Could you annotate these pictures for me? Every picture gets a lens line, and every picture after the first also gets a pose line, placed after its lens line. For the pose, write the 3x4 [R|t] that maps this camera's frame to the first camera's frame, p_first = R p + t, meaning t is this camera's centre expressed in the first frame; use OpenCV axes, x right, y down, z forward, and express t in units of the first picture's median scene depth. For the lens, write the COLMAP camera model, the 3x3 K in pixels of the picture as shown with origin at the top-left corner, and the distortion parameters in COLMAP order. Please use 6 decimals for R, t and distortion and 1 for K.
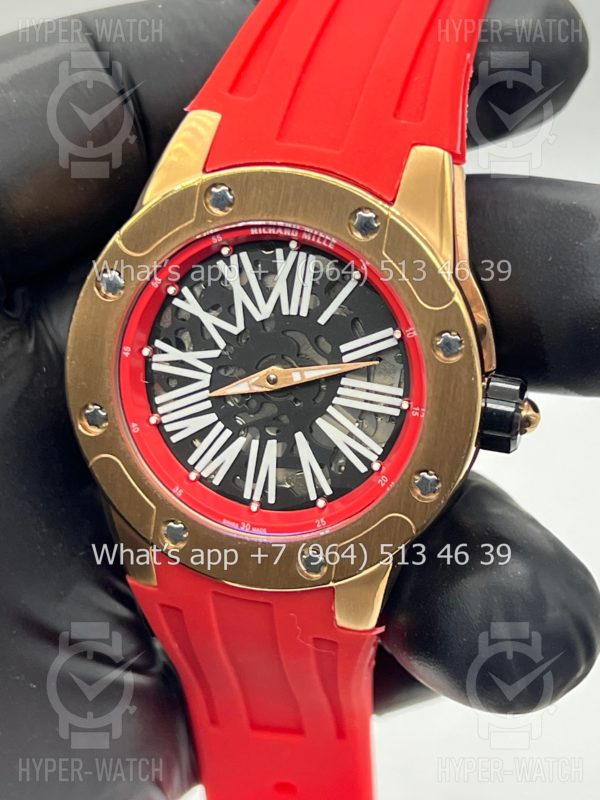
lens RADIAL K [[1864.8, 0, 296.7], [0, 1864.8, 400.9], [0, 0, 1]] dist [0.243758, 0.000000]
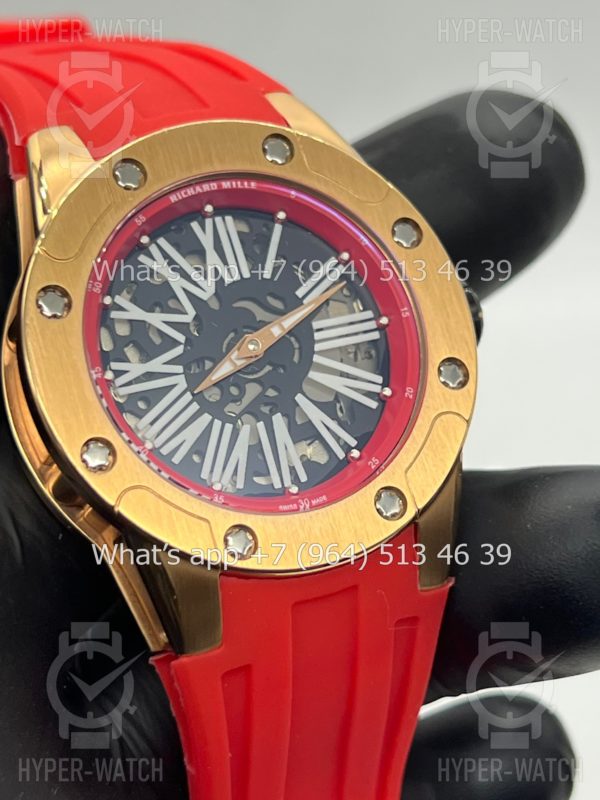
lens RADIAL K [[1864.8, 0, 305.2], [0, 1864.8, 401.6], [0, 0, 1]] dist [0.243758, 0.000000]
pose [[0.746790, -0.266203, 0.609459, -0.549604], [0.505865, 0.822277, -0.260693, 0.257882], [-0.431747, 0.502987, 0.748731, 0.326161]]
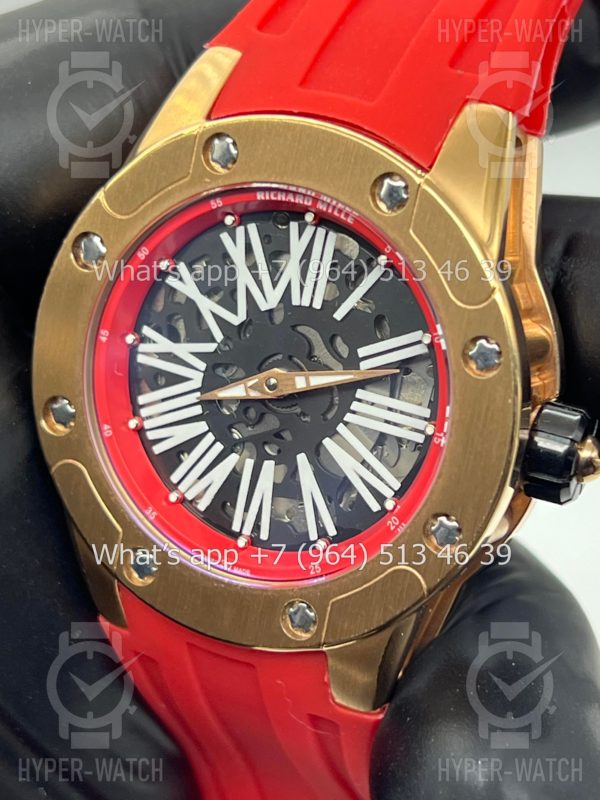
lens RADIAL K [[1864.8, 0, 300.7], [0, 1864.8, 401.7], [0, 0, 1]] dist [0.243758, 0.000000]
pose [[0.983150, 0.087534, -0.160482, 0.127778], [-0.094332, 0.994917, -0.035229, 0.022996], [0.156582, 0.049774, 0.986410, 0.210853]]
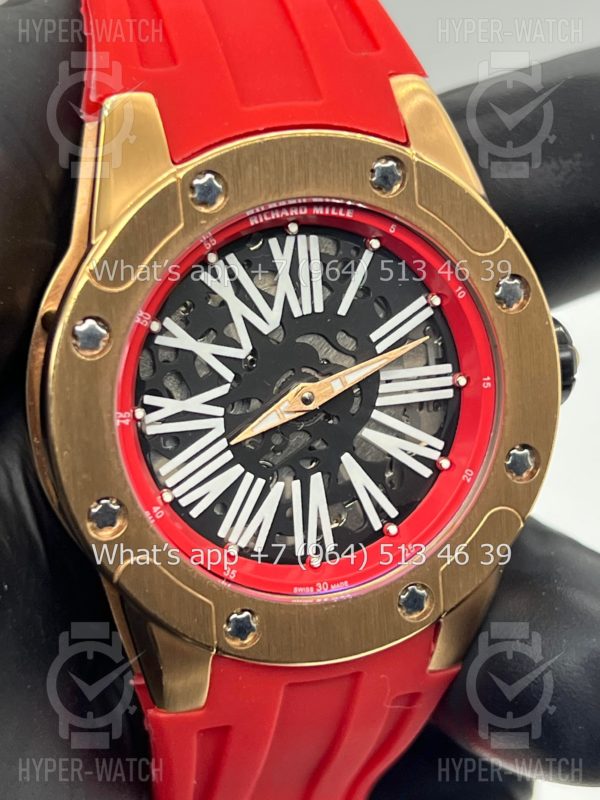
lens RADIAL K [[1864.8, 0, 298.7], [0, 1864.8, 399.0], [0, 0, 1]] dist [0.243758, 0.000000]
pose [[0.834939, -0.274673, 0.476898, -0.396698], [0.298132, 0.954126, 0.027575, -0.034299], [-0.462595, 0.119155, 0.878526, 0.297276]]
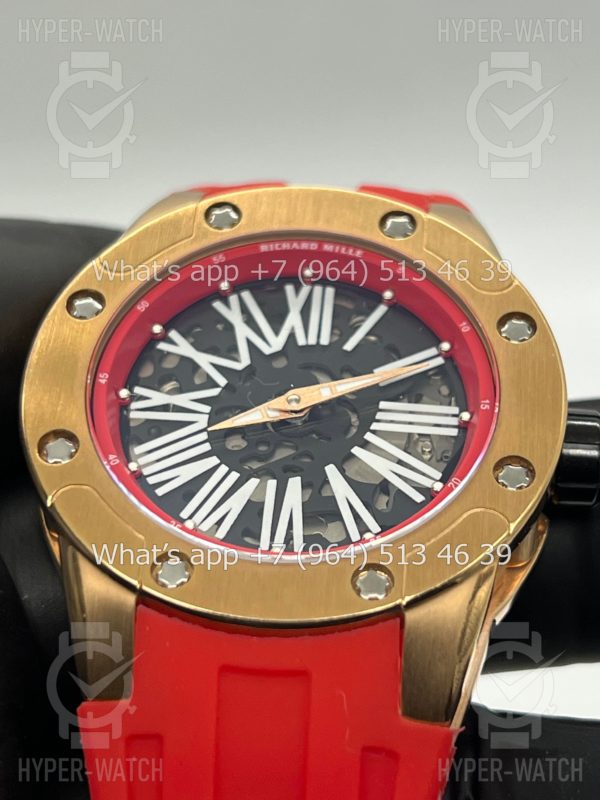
lens RADIAL K [[1864.8, 0, 300.5], [0, 1864.8, 398.3], [0, 0, 1]] dist [0.243758, 0.000000]
pose [[0.973337, 0.078525, 0.215518, -0.179749], [0.102725, 0.690860, -0.715653, 0.550930], [-0.205090, 0.718711, 0.664373, 0.472774]]
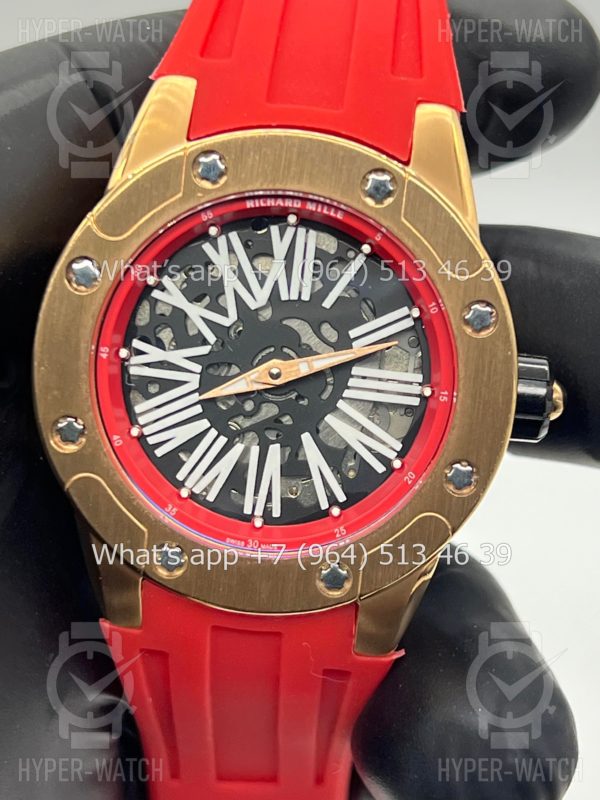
lens RADIAL K [[1864.8, 0, 303.3], [0, 1864.8, 418.2], [0, 0, 1]] dist [0.243758, 0.000000]
pose [[0.979619, -0.058545, 0.192144, -0.170354], [0.072552, 0.995133, -0.066684, 0.069160], [-0.187305, 0.079265, 0.979098, 0.133616]]
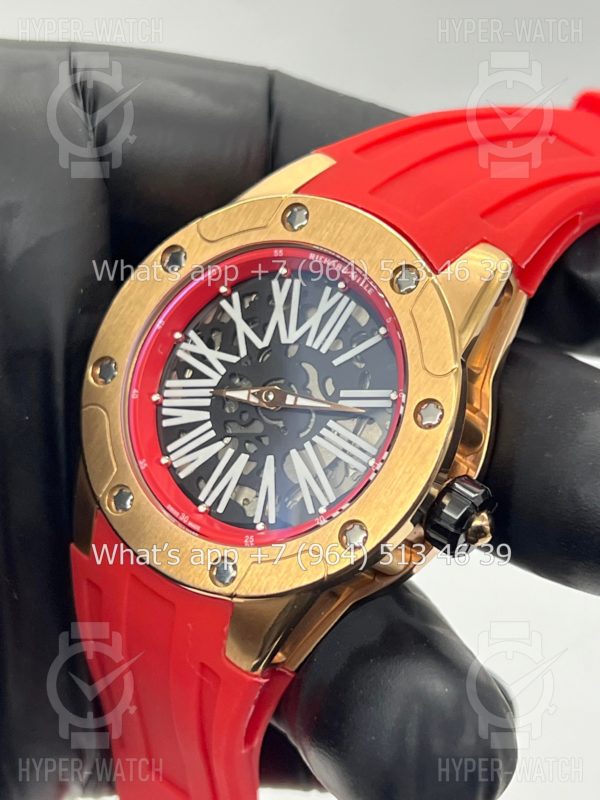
lens RADIAL K [[1864.8, 0, 299.2], [0, 1864.8, 399.6], [0, 0, 1]] dist [0.243758, 0.000000]
pose [[0.891586, 0.388034, -0.233459, 0.241840], [-0.437687, 0.870682, -0.224371, 0.213108], [0.116205, 0.302228, 0.946126, 0.028848]]
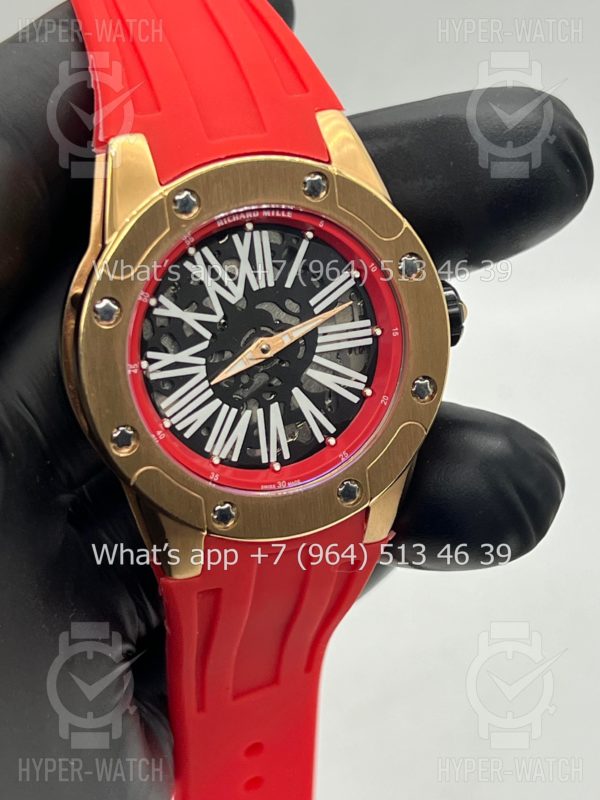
lens RADIAL K [[1864.8, 0, 296.0], [0, 1864.8, 401.1], [0, 0, 1]] dist [0.243758, 0.000000]
pose [[0.827329, -0.322333, 0.460030, -0.515931], [0.336397, 0.940183, 0.053781, -0.035693], [-0.449848, 0.110258, 0.886273, 0.012833]]
